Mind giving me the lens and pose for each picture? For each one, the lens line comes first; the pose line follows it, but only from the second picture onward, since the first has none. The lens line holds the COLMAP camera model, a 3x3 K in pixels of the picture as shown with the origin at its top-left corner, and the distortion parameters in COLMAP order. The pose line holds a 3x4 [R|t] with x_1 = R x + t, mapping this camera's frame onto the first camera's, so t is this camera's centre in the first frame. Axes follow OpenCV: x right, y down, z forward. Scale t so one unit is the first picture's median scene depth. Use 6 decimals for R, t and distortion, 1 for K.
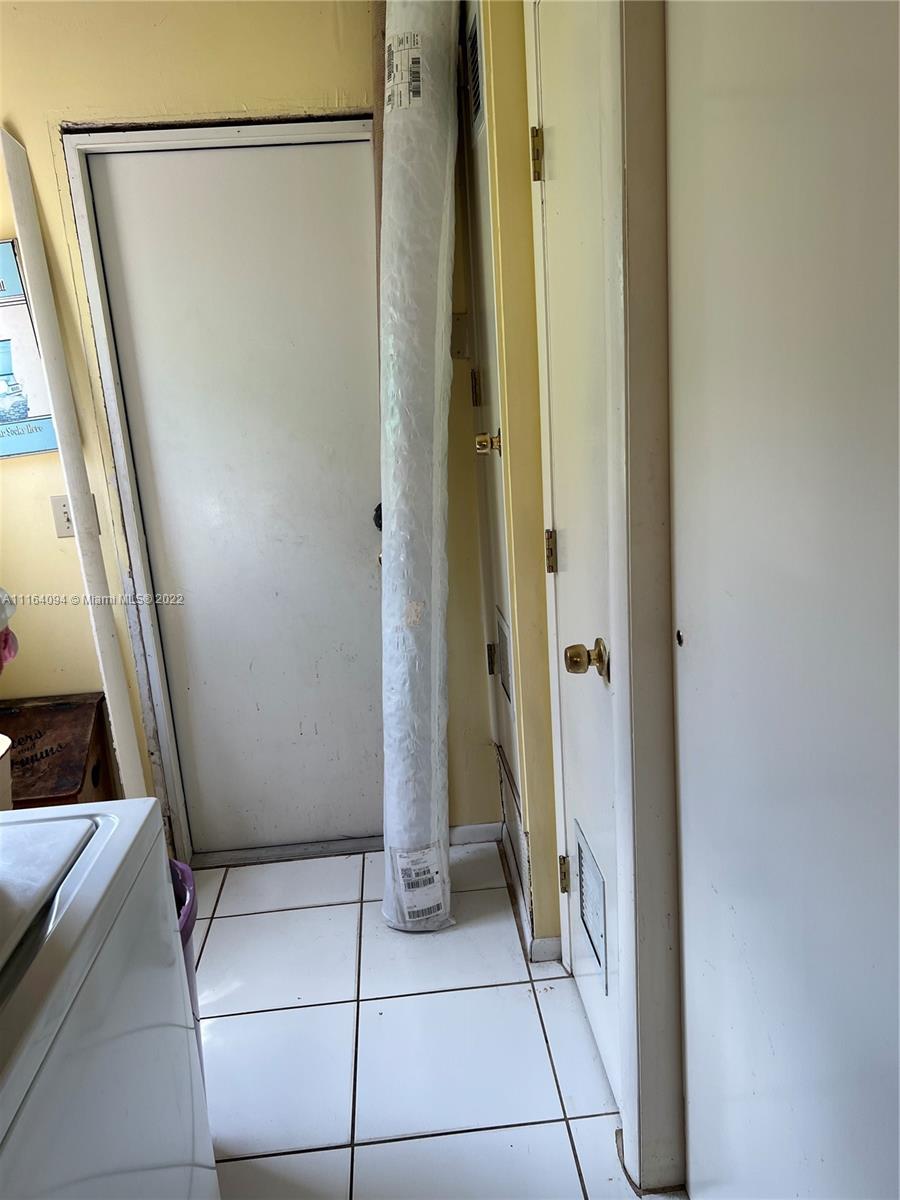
lens RADIAL K [[912.9, 0, 458.4], [0, 912.9, 604.6], [0, 0, 1]] dist [0.056540, -0.065290]
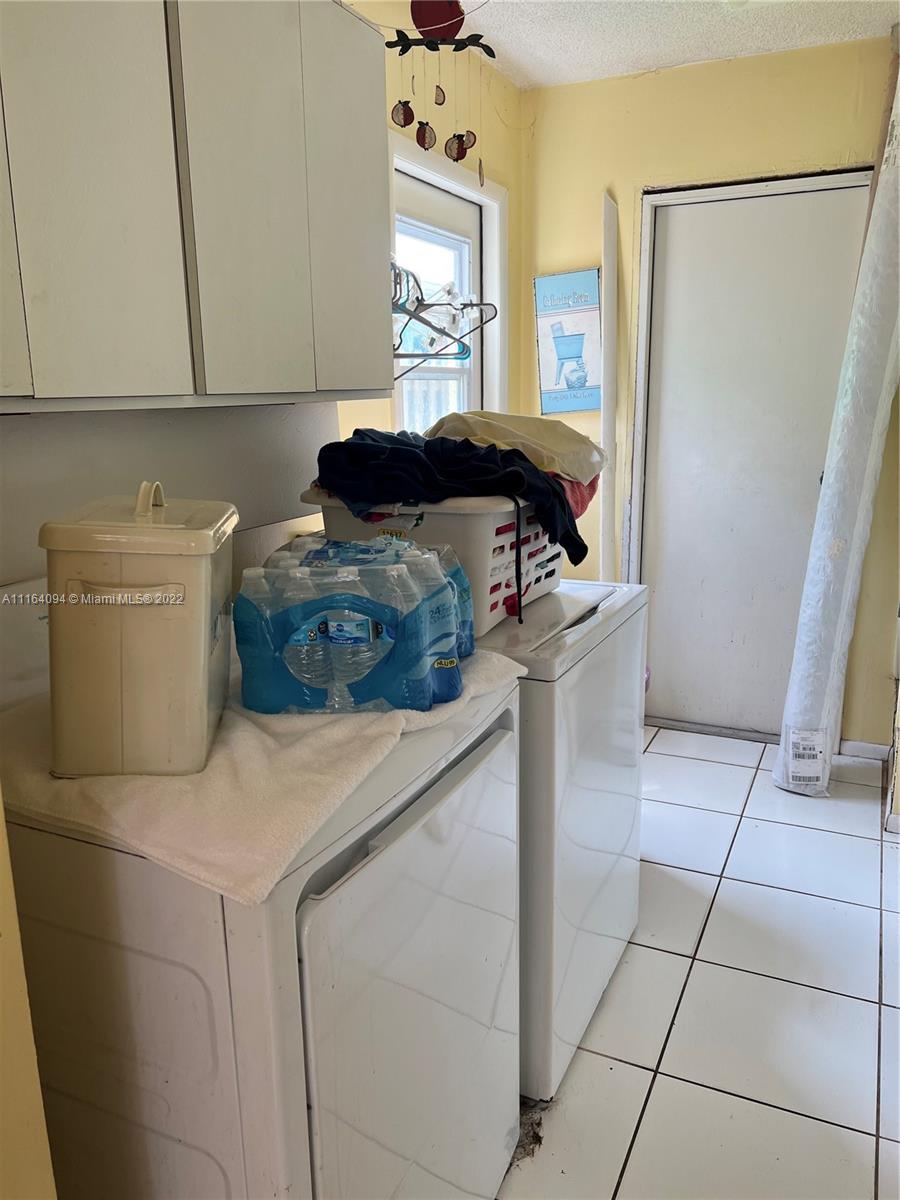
lens RADIAL K [[912.9, 0, 458.4], [0, 912.9, 604.6], [0, 0, 1]] dist [0.056540, -0.065290]
pose [[0.872553, 0.163970, -0.460180, 0.095790], [-0.164306, 0.985612, 0.039648, 0.122196], [0.460060, 0.041015, 0.886940, -0.402222]]
